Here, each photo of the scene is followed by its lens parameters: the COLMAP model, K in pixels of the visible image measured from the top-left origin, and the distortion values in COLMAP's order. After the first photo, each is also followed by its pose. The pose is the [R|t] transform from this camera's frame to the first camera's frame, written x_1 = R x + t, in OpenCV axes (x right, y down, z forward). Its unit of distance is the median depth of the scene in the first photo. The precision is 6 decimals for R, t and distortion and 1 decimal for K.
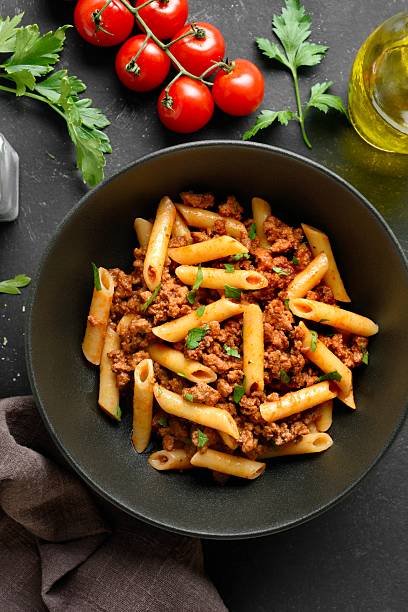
lens RADIAL K [[1074.1, 0, 204.0], [0, 1074.1, 306.0], [0, 0, 1]] dist [0.027080, -0.081302]
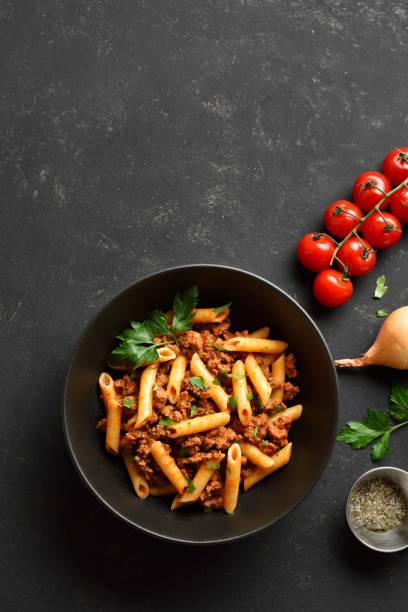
lens RADIAL K [[1074.1, 0, 204.0], [0, 1074.1, 306.0], [0, 0, 1]] dist [0.027080, -0.081302]
pose [[0.220398, 0.962563, -0.157790, 0.118429], [-0.974942, 0.212377, -0.066218, 0.091863], [-0.030228, 0.168430, 0.985250, -0.417087]]
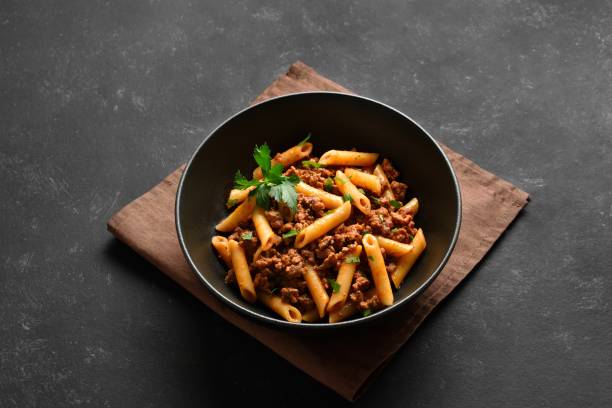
lens RADIAL K [[1074.1, 0, 306.0], [0, 1074.1, 204.0], [0, 0, 1]] dist [0.027080, -0.081302]
pose [[0.548125, 0.635831, -0.543395, 0.746528], [-0.834328, 0.461320, -0.301796, 0.450129], [0.058787, 0.618791, 0.783353, -0.091354]]
